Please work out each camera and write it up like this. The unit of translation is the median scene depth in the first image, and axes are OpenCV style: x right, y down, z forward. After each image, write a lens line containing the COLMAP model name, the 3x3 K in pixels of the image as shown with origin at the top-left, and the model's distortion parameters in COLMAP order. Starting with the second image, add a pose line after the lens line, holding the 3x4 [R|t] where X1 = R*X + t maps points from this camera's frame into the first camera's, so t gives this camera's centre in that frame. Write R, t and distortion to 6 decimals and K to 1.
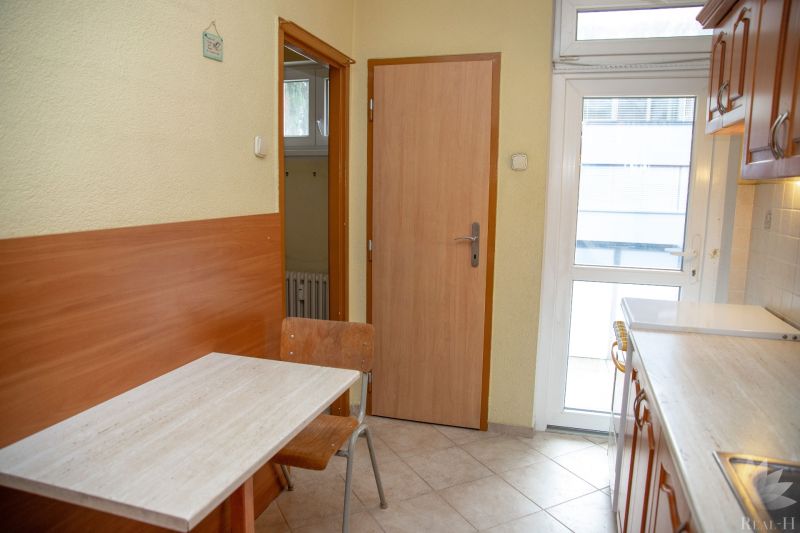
lens RADIAL K [[556.8, 0, 400.0], [0, 556.8, 266.5], [0, 0, 1]] dist [-0.125075, 0.094519]
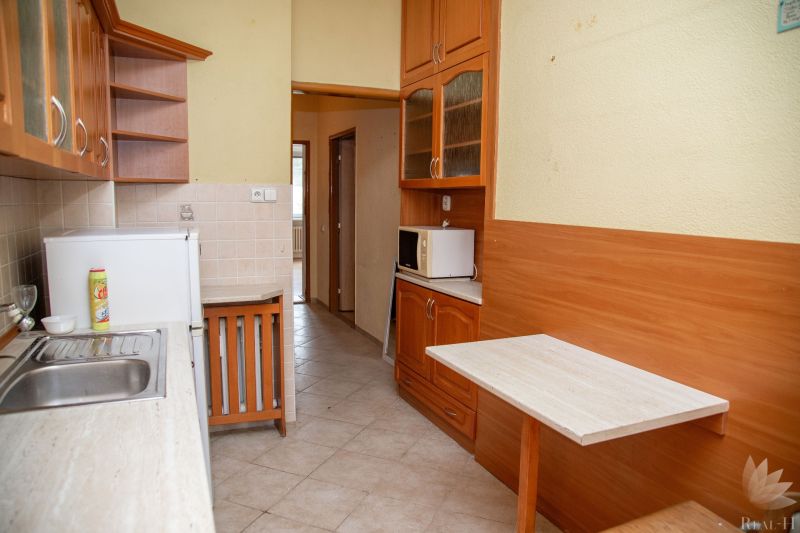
lens RADIAL K [[556.8, 0, 400.0], [0, 556.8, 266.5], [0, 0, 1]] dist [-0.125075, 0.094519]
pose [[-0.765799, 0.055198, -0.640706, 0.696822], [-0.116277, 0.968003, 0.222374, -0.206519], [0.632480, 0.244793, -0.734878, 1.595414]]
